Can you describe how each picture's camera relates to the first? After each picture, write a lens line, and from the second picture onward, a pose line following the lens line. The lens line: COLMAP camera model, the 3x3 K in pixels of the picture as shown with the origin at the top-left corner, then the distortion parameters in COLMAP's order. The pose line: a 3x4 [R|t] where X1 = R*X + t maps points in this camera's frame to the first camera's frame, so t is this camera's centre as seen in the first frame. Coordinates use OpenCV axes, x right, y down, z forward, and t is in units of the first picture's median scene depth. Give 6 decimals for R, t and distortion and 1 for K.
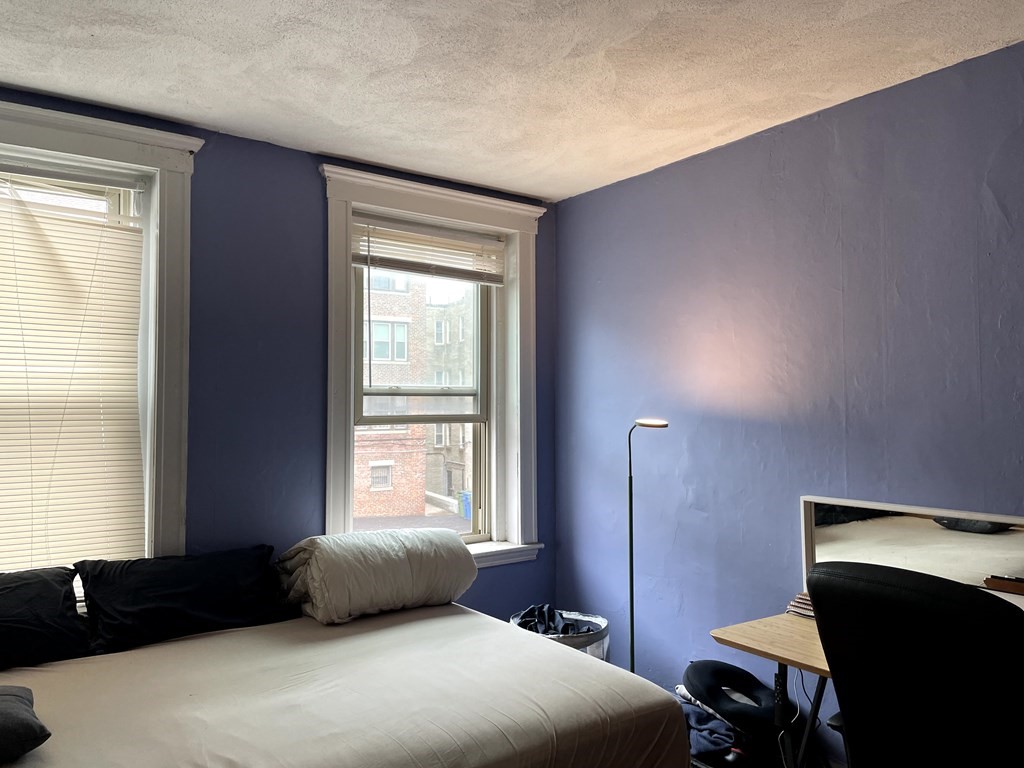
lens RADIAL K [[769.6, 0, 516.0], [0, 769.6, 378.6], [0, 0, 1]] dist [0.091930, -0.109099]
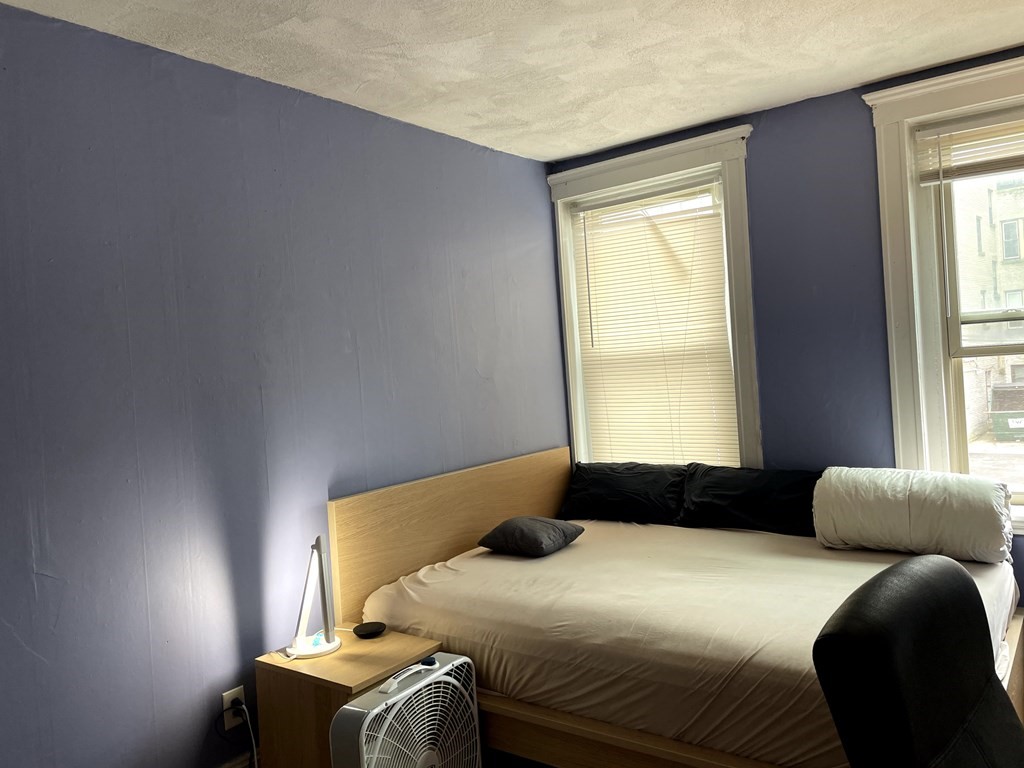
lens RADIAL K [[769.6, 0, 516.0], [0, 769.6, 378.6], [0, 0, 1]] dist [0.091930, -0.109099]
pose [[0.280210, -0.001964, -0.959937, 0.630068], [0.095948, 0.995047, 0.025972, 0.013517], [0.955132, -0.099382, 0.279010, 0.291763]]
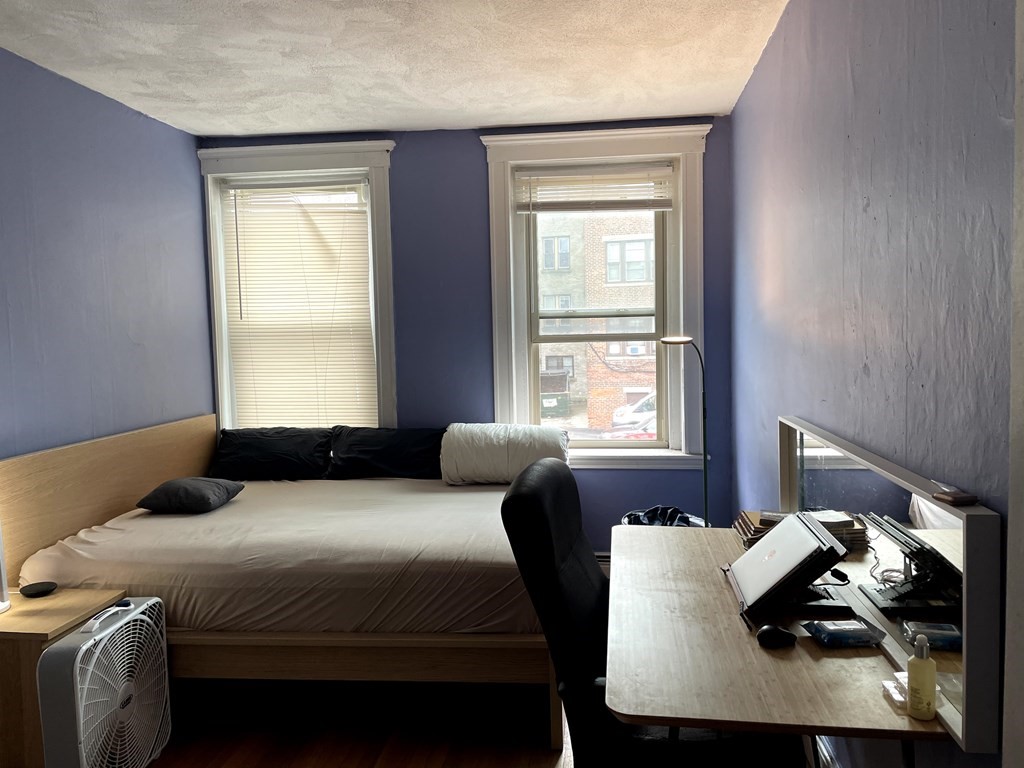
lens RADIAL K [[769.6, 0, 516.0], [0, 769.6, 378.6], [0, 0, 1]] dist [0.091930, -0.109099]
pose [[0.726723, 0.029790, -0.686284, 0.733724], [0.040512, 0.995462, 0.086110, 0.011845], [0.685735, -0.090381, 0.722218, 0.096688]]
